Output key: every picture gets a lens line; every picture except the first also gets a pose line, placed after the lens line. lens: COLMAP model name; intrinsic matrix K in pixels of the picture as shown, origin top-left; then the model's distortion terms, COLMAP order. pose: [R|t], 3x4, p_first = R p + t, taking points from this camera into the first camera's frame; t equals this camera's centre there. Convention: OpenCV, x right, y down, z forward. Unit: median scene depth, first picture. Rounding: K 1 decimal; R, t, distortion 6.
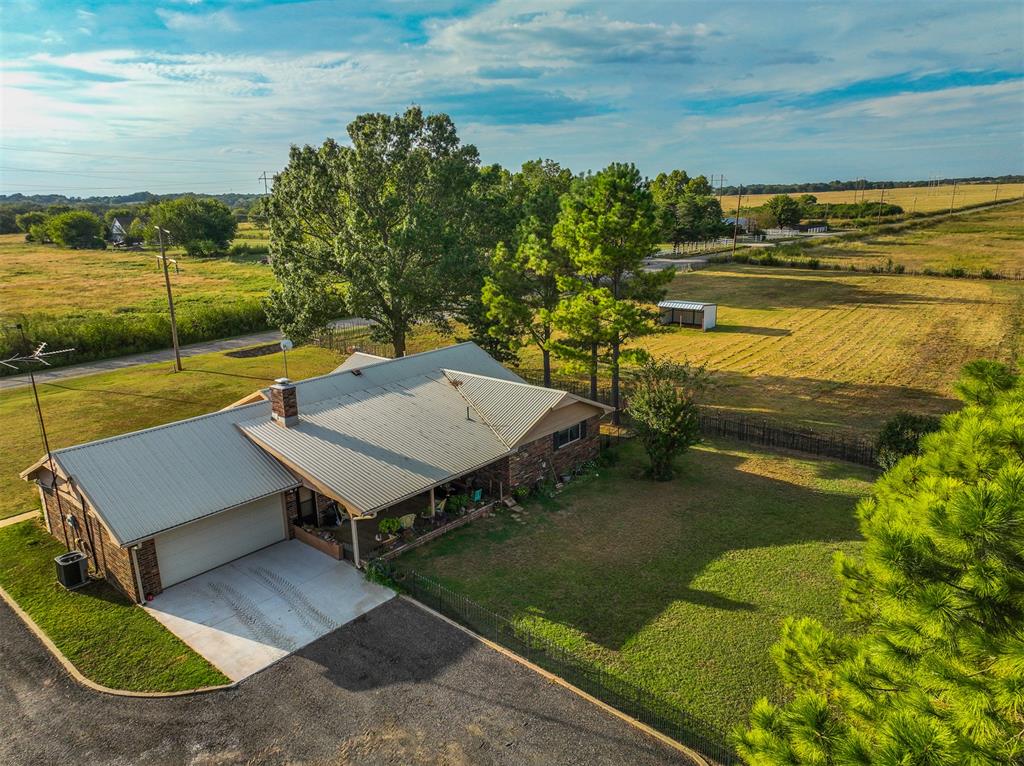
lens RADIAL K [[712.2, 0, 509.7], [0, 712.2, 382.6], [0, 0, 1]] dist [-0.002763, 0.005616]
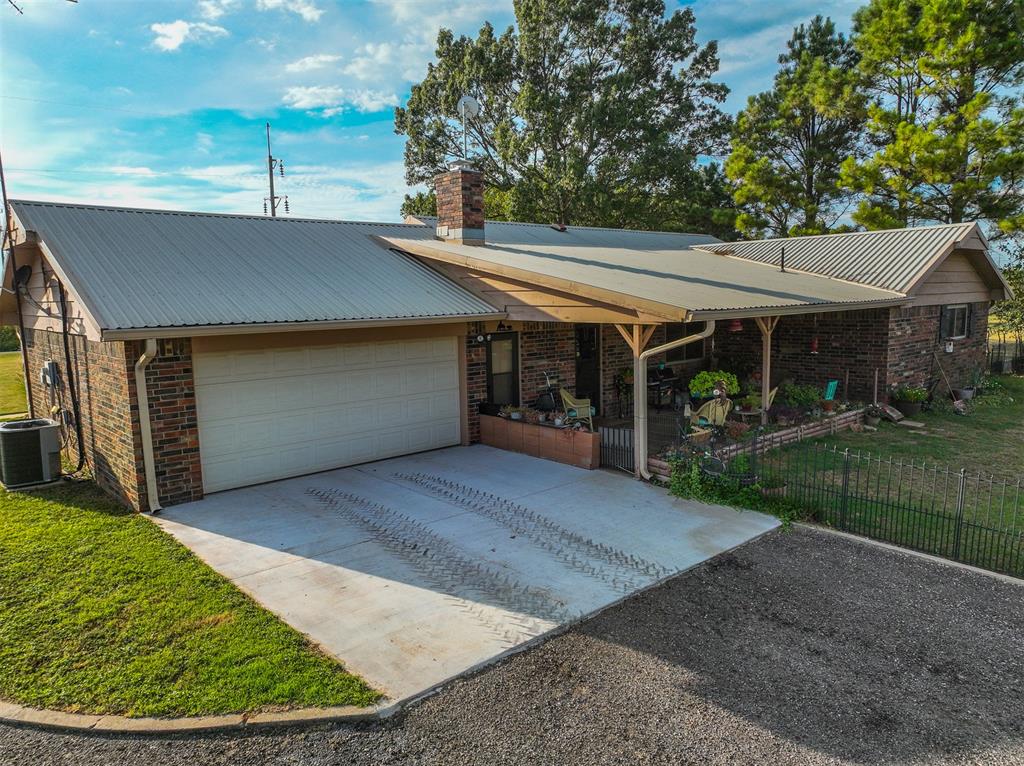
lens RADIAL K [[712.2, 0, 513.0], [0, 712.2, 385.9], [0, 0, 1]] dist [-0.002763, 0.005616]
pose [[0.992351, 0.017469, -0.122203, -0.264306], [-0.032295, 0.992198, -0.120417, 0.285231], [0.119146, 0.123443, 0.985173, 0.620952]]
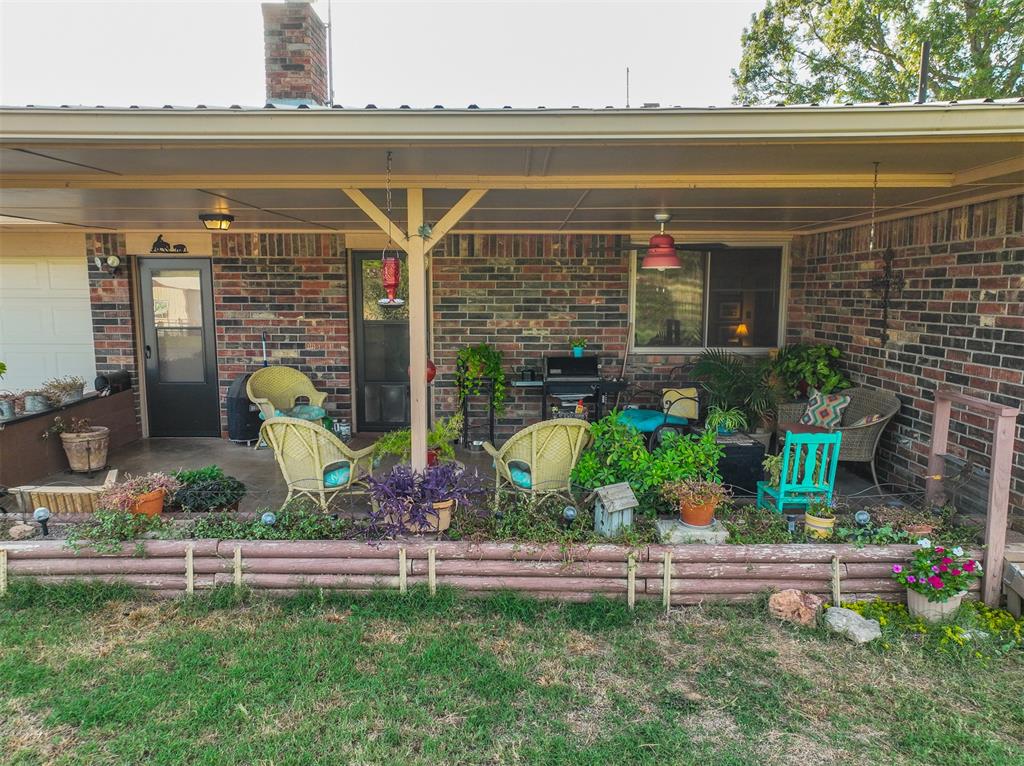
lens RADIAL K [[712.2, 0, 512.4], [0, 712.2, 384.2], [0, 0, 1]] dist [-0.002763, 0.005616]
pose [[0.660503, 0.125992, -0.740177, 0.025763], [-0.207393, 0.978081, -0.018581, 0.202129], [0.721612, 0.165780, 0.672155, 1.099299]]
